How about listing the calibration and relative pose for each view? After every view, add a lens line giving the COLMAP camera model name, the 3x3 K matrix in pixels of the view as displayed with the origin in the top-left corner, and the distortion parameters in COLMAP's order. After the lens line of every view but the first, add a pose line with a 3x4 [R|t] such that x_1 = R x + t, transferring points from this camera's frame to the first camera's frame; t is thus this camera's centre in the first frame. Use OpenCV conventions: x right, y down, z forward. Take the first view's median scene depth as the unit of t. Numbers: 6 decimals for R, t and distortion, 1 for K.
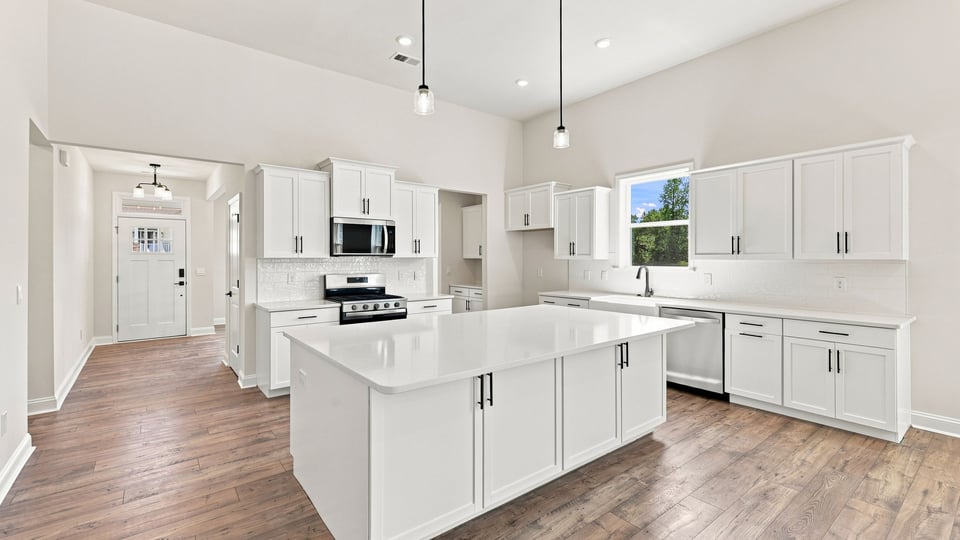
lens RADIAL K [[411.9, 0, 476.7], [0, 411.9, 262.6], [0, 0, 1]] dist [0.012105, -0.000136]
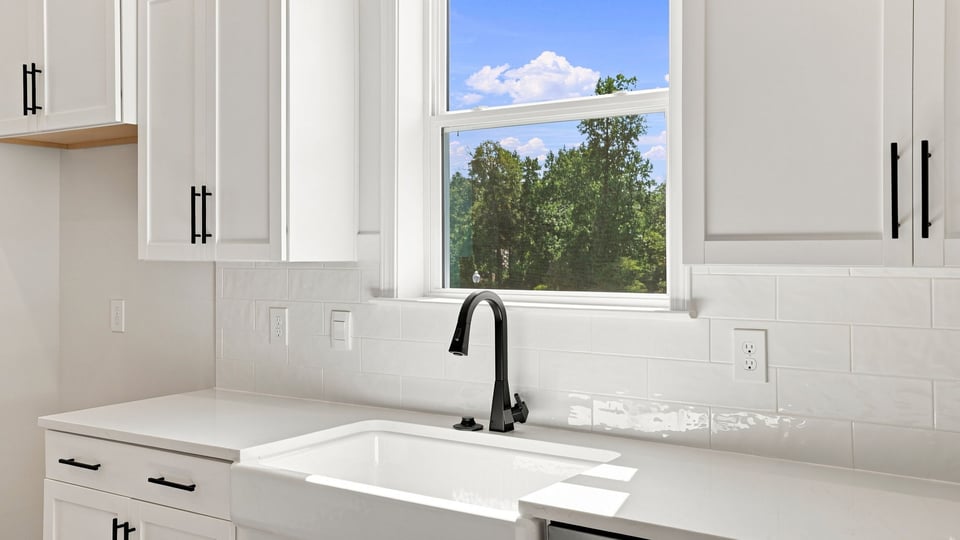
lens RADIAL K [[981.8, 0, 478.7], [0, 981.8, 246.1], [0, 0, 1]] dist [0.065970, 0.002642]
pose [[0.951191, 0.000127, 0.308603, 0.245458], [0.004878, 0.999869, -0.015446, -0.008446], [-0.308565, 0.016198, 0.951065, 0.512749]]
